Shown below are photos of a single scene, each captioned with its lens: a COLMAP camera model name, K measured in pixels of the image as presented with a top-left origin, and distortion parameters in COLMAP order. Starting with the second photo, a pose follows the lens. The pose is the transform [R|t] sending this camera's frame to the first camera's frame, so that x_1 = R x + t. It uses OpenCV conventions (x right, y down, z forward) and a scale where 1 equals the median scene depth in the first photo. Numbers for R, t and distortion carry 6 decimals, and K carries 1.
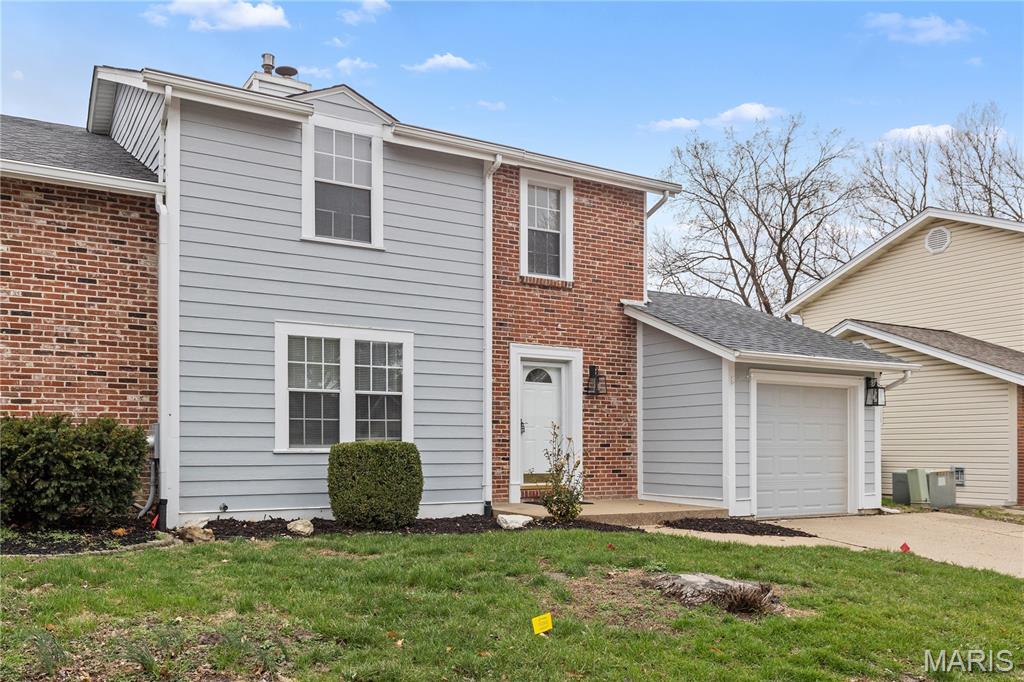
lens RADIAL K [[676.1, 0, 511.5], [0, 676.1, 345.7], [0, 0, 1]] dist [0.011029, -0.000995]
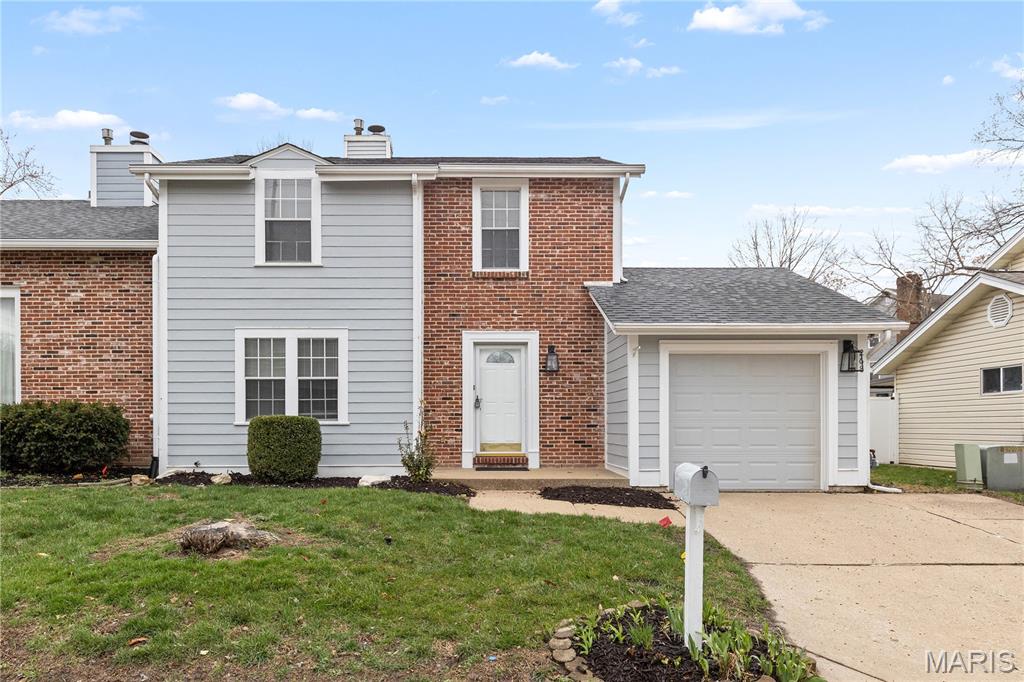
lens RADIAL K [[594.7, 0, 511.8], [0, 594.7, 336.4], [0, 0, 1]] dist [0.008080, 0.000112]
pose [[0.909332, -0.064370, -0.411063, 0.591095], [0.066230, 0.997757, -0.009731, 0.025734], [0.410767, -0.018376, 0.911555, 0.123082]]
